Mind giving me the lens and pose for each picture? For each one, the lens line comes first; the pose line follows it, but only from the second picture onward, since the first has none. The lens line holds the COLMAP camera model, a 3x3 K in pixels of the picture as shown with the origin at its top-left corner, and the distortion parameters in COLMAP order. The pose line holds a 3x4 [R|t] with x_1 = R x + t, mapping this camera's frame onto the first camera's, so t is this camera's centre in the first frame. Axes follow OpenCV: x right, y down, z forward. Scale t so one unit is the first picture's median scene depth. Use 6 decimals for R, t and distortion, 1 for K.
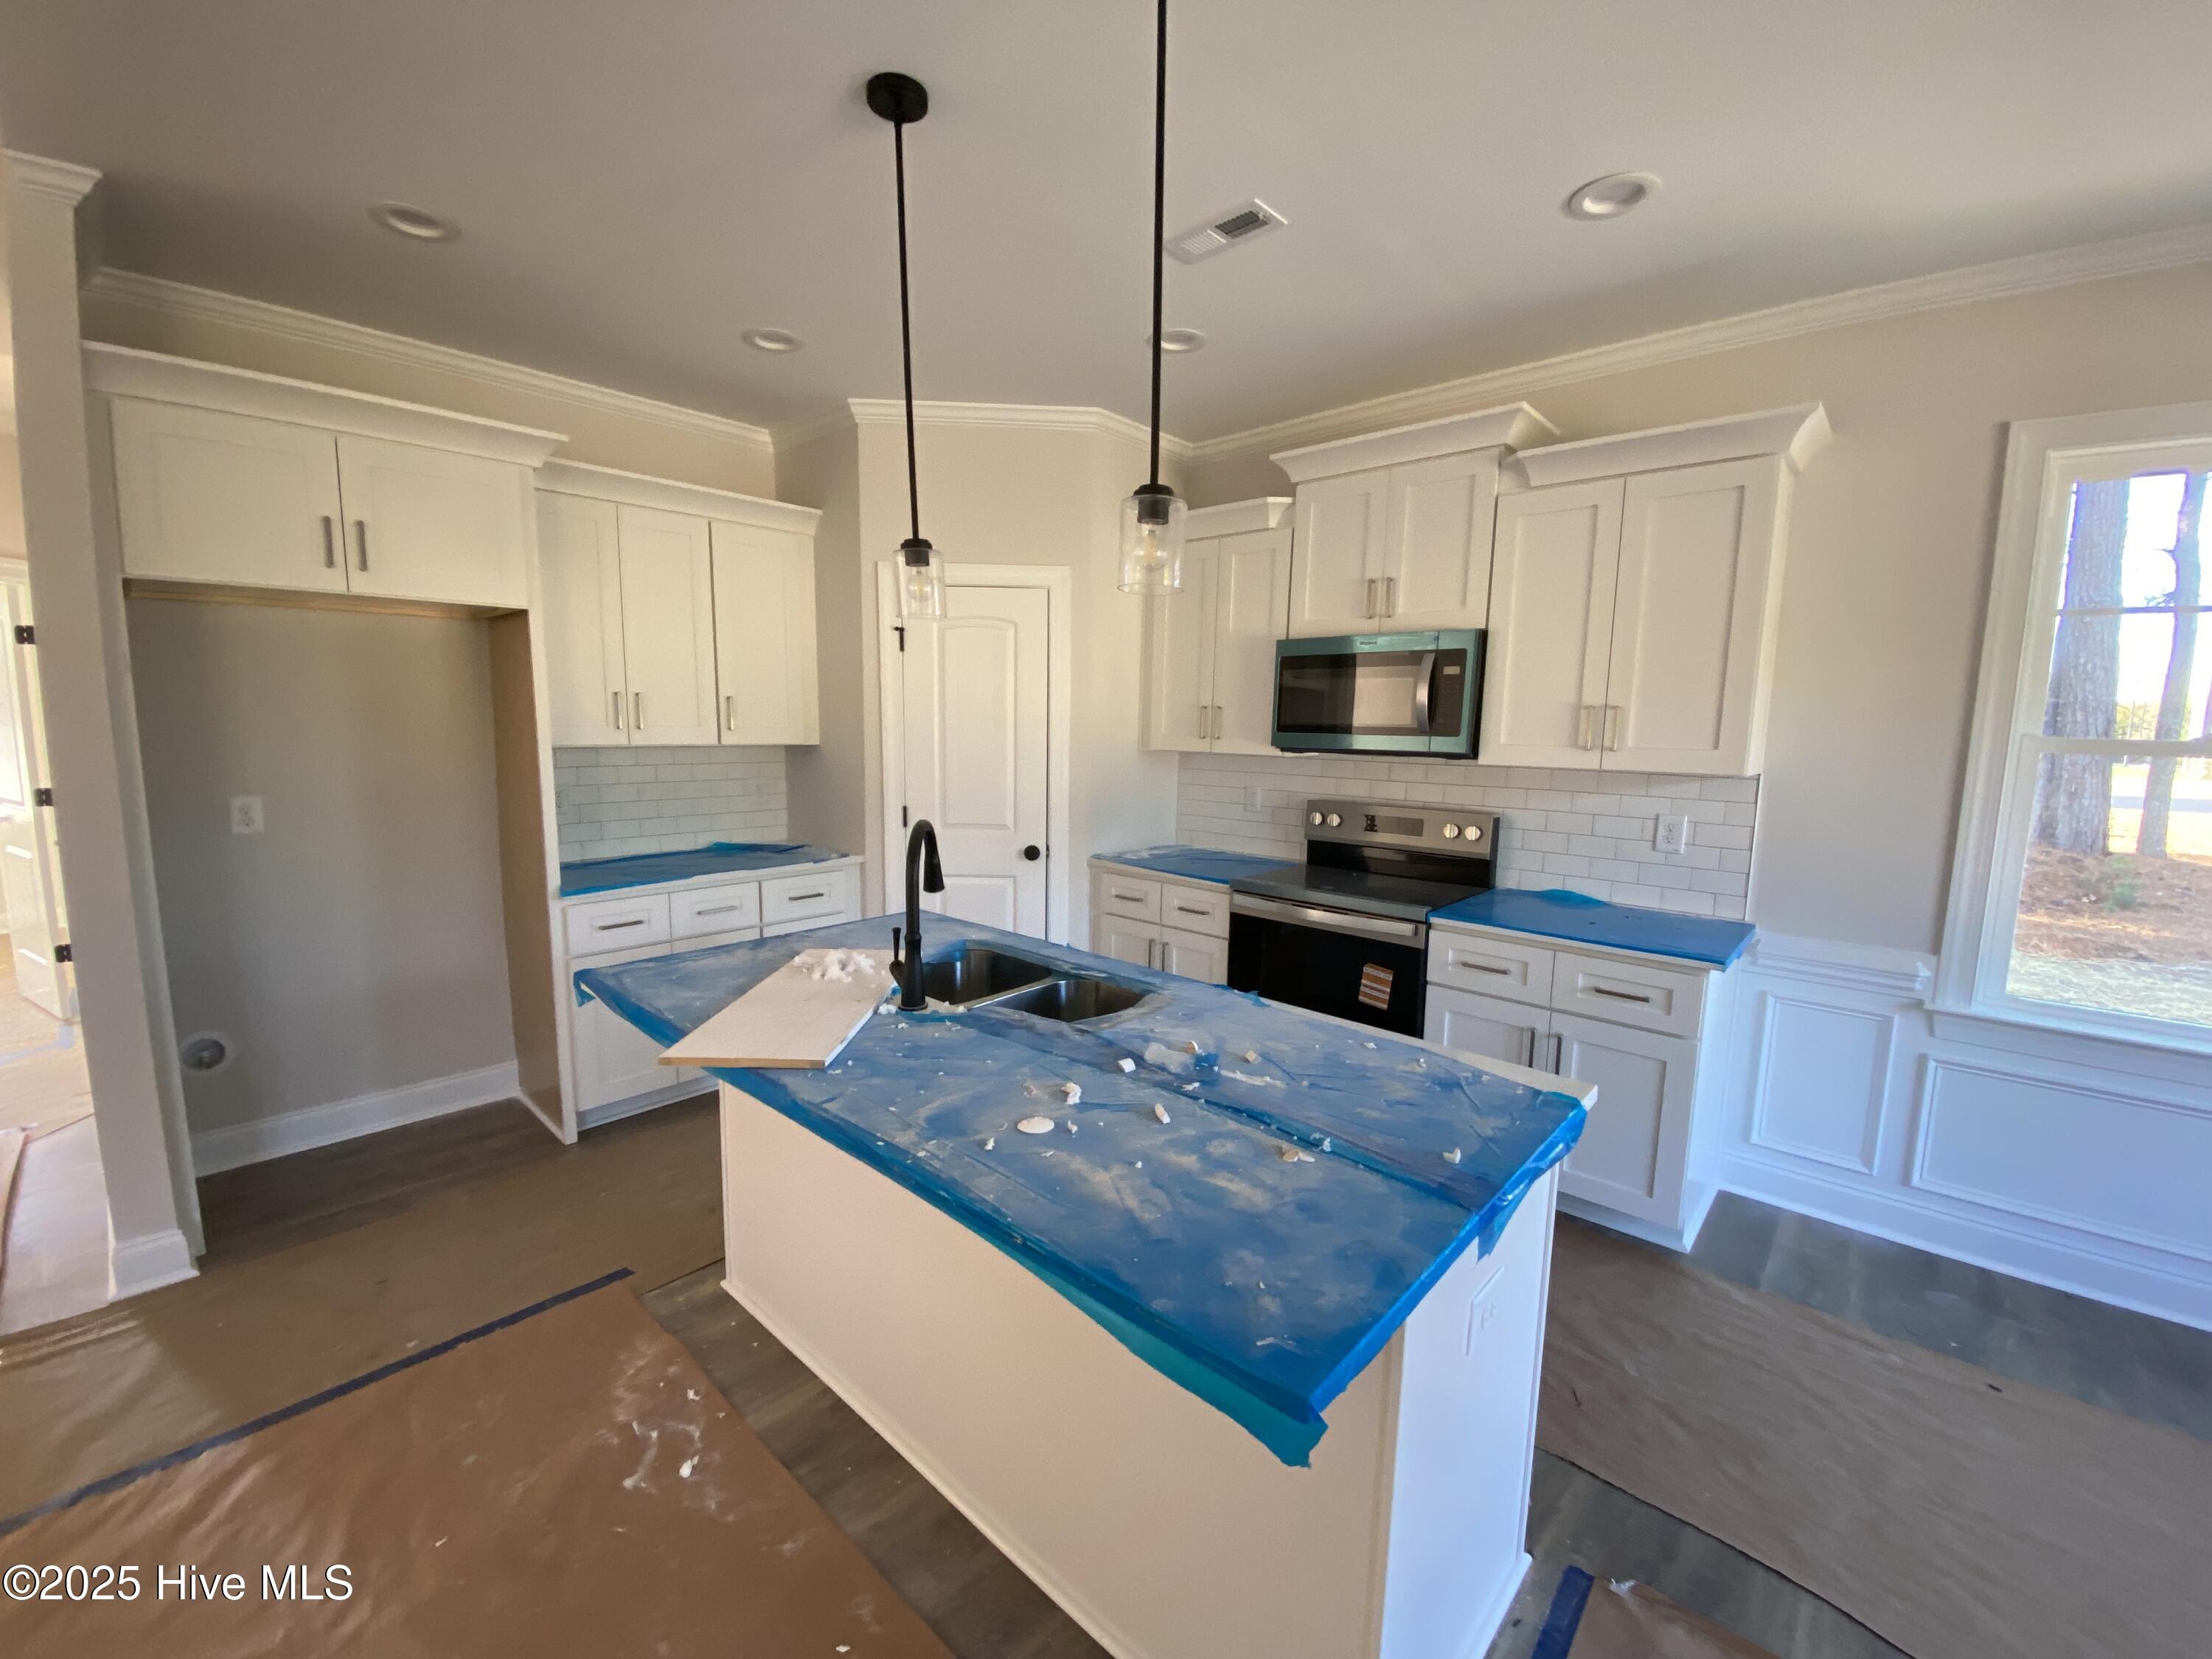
lens RADIAL K [[889.7, 0, 1118.4], [0, 889.7, 844.6], [0, 0, 1]] dist [-0.001286, -0.007744]
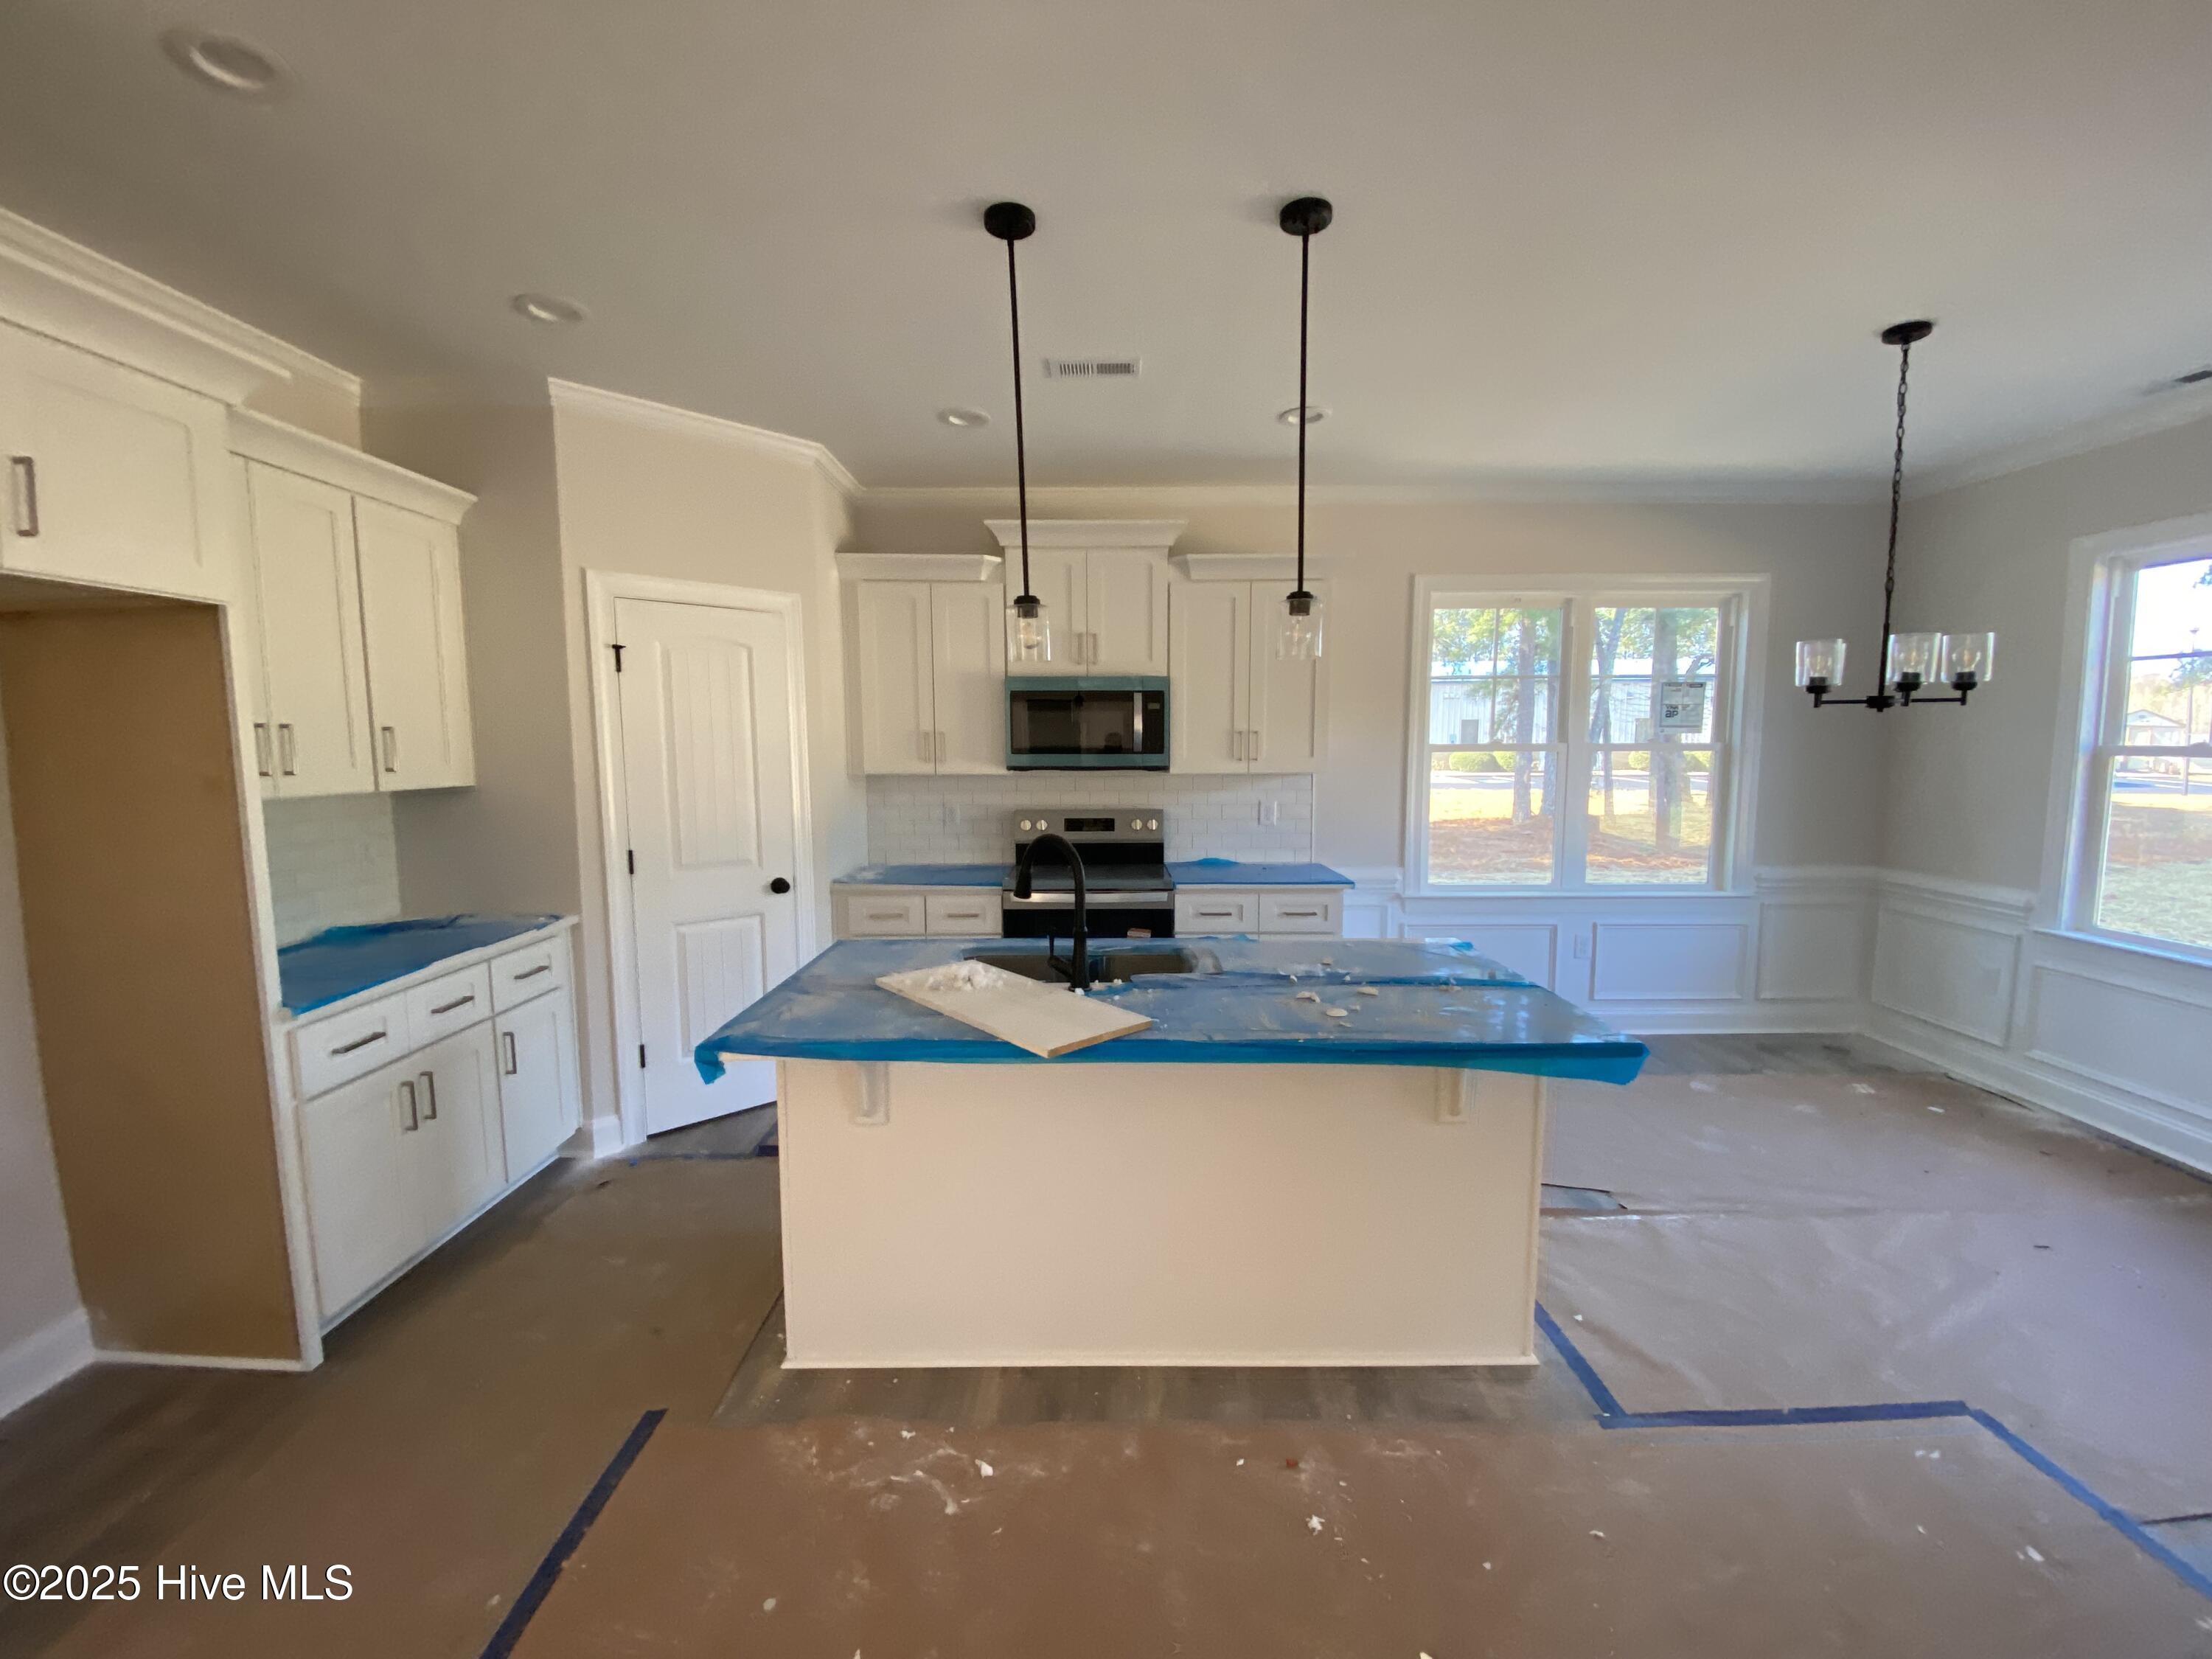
lens RADIAL K [[889.7, 0, 1113.2], [0, 889.7, 836.4], [0, 0, 1]] dist [-0.001286, -0.007744]
pose [[0.735870, -0.088223, 0.671351, -0.527990], [0.109550, 0.993925, 0.010534, -0.015560], [-0.668202, 0.065795, 0.741065, 0.041045]]
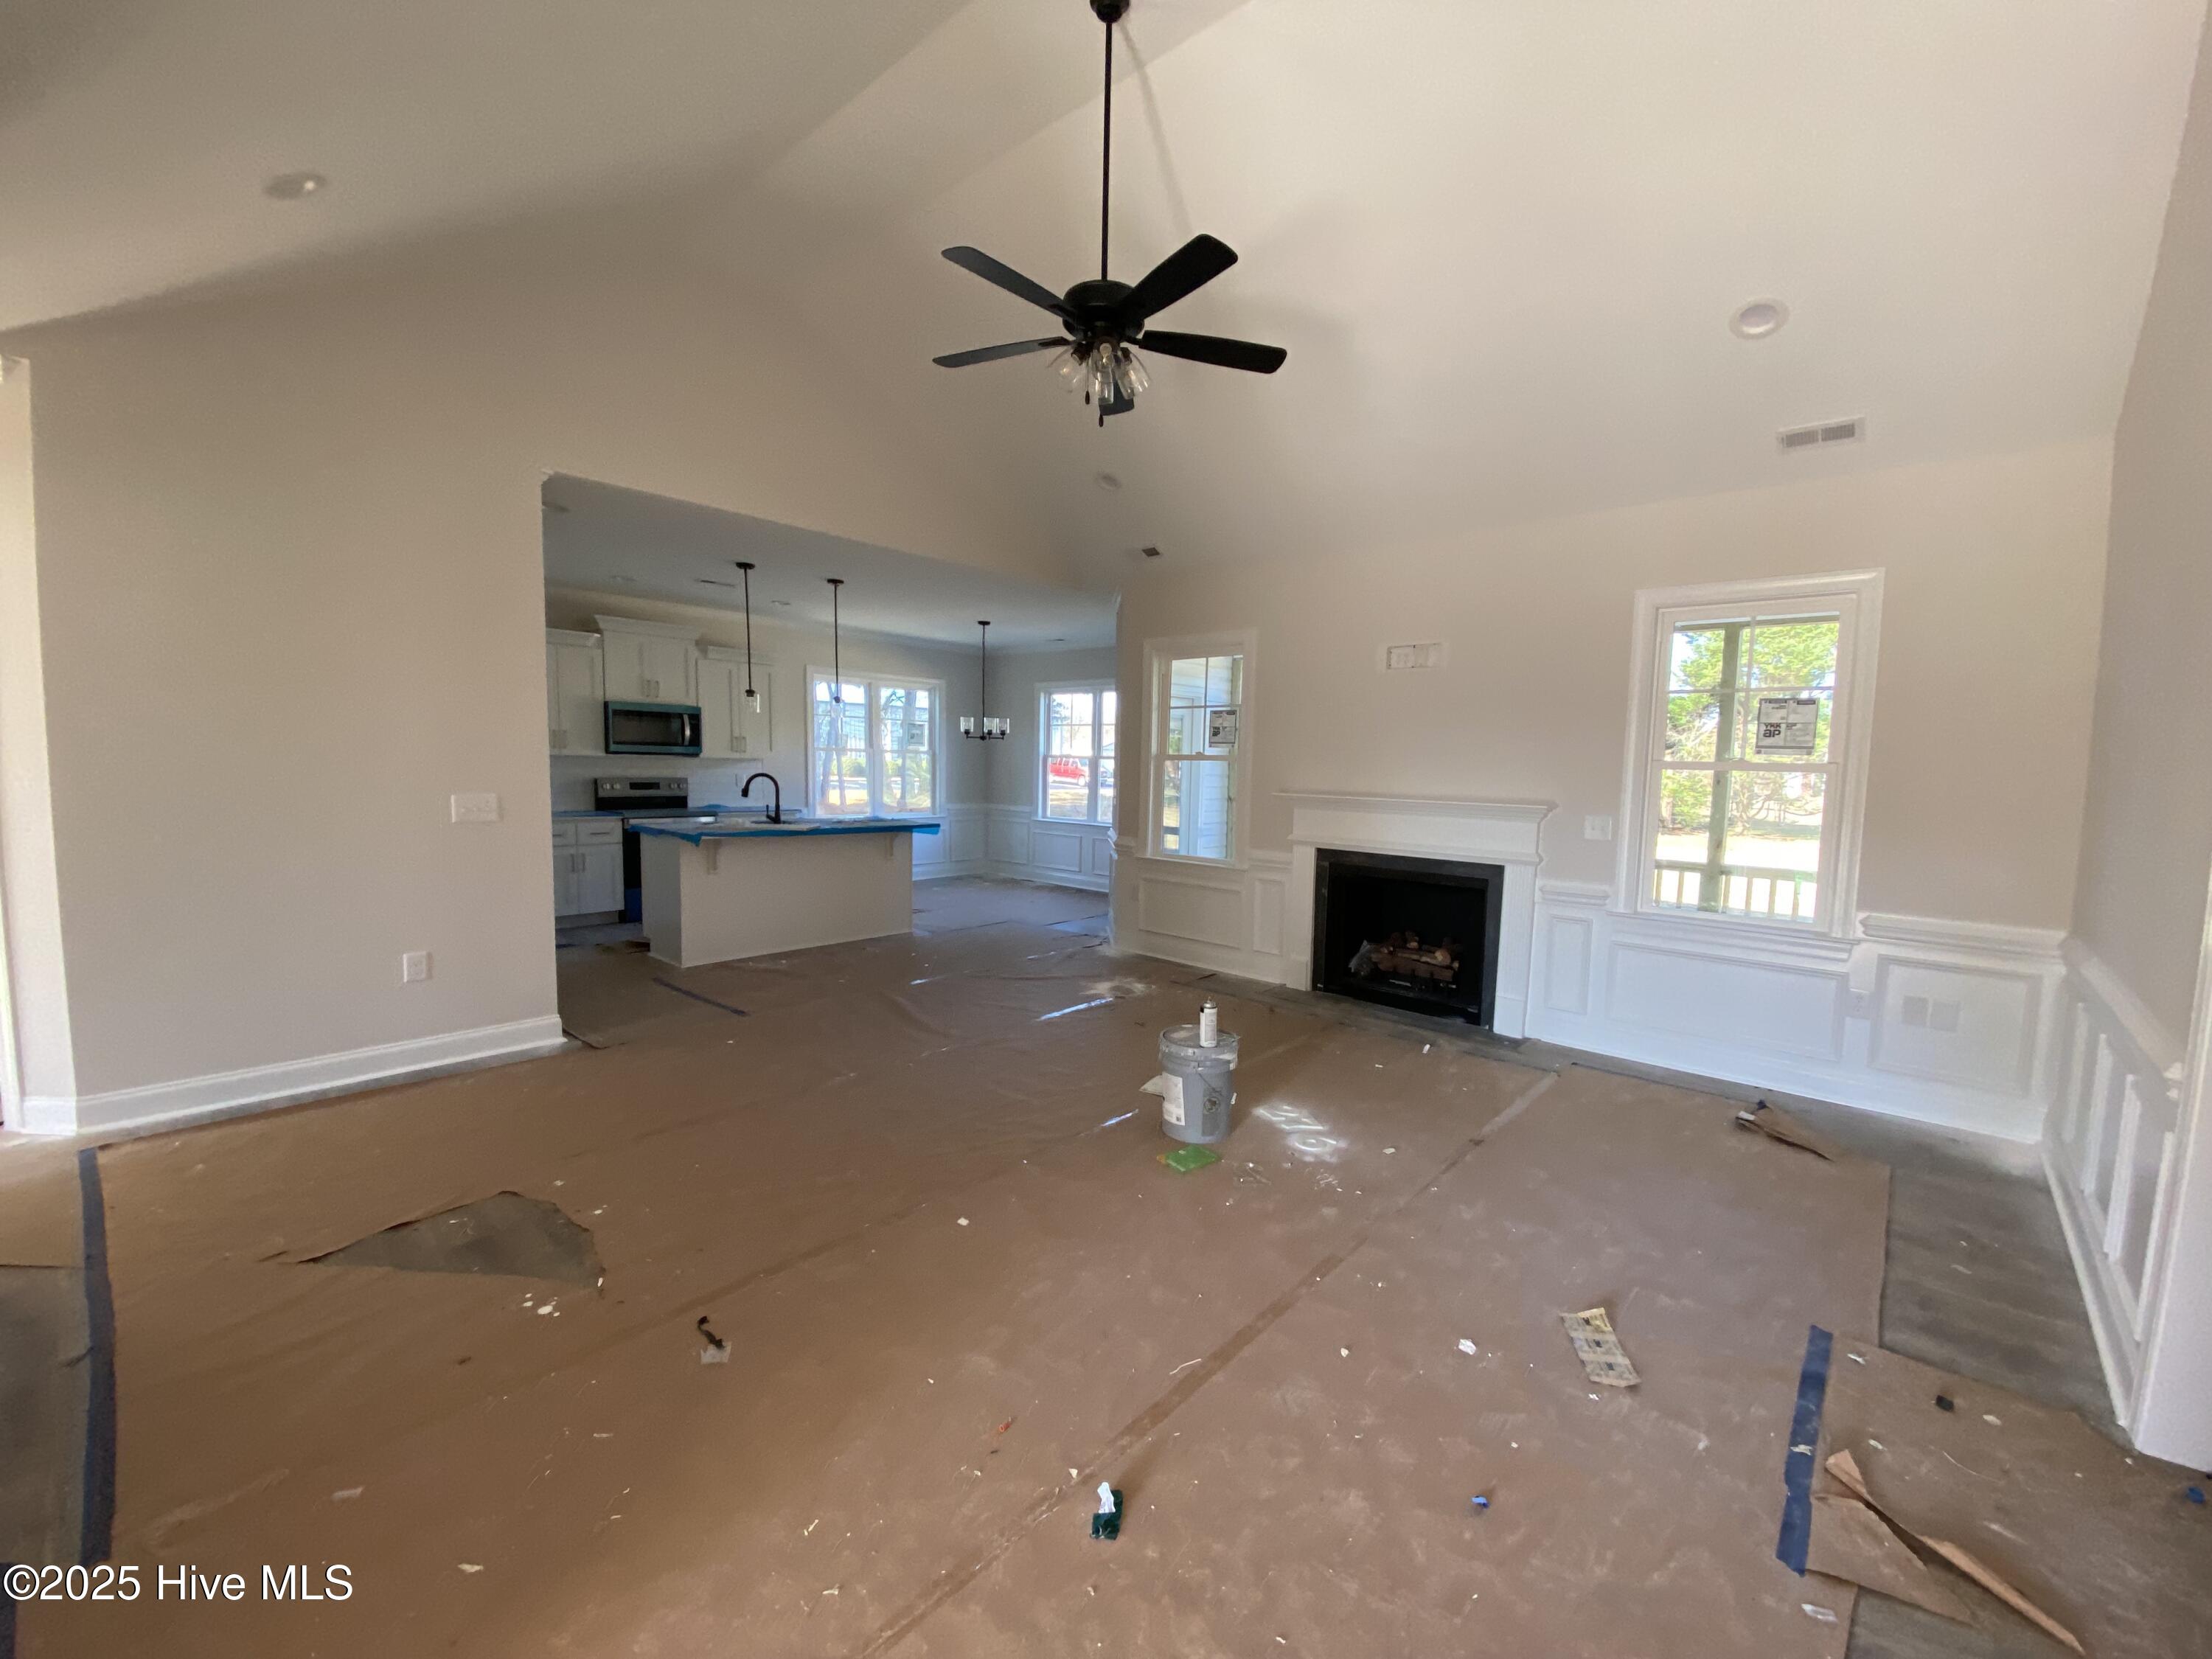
lens RADIAL K [[889.7, 0, 1120.7], [0, 889.7, 830.7], [0, 0, 1]] dist [-0.001286, -0.007744]
pose [[-0.023487, -0.094601, 0.995238, -2.012738], [0.112246, 0.988969, 0.096654, 0.008052], [-0.993403, 0.113982, -0.012609, -0.162907]]
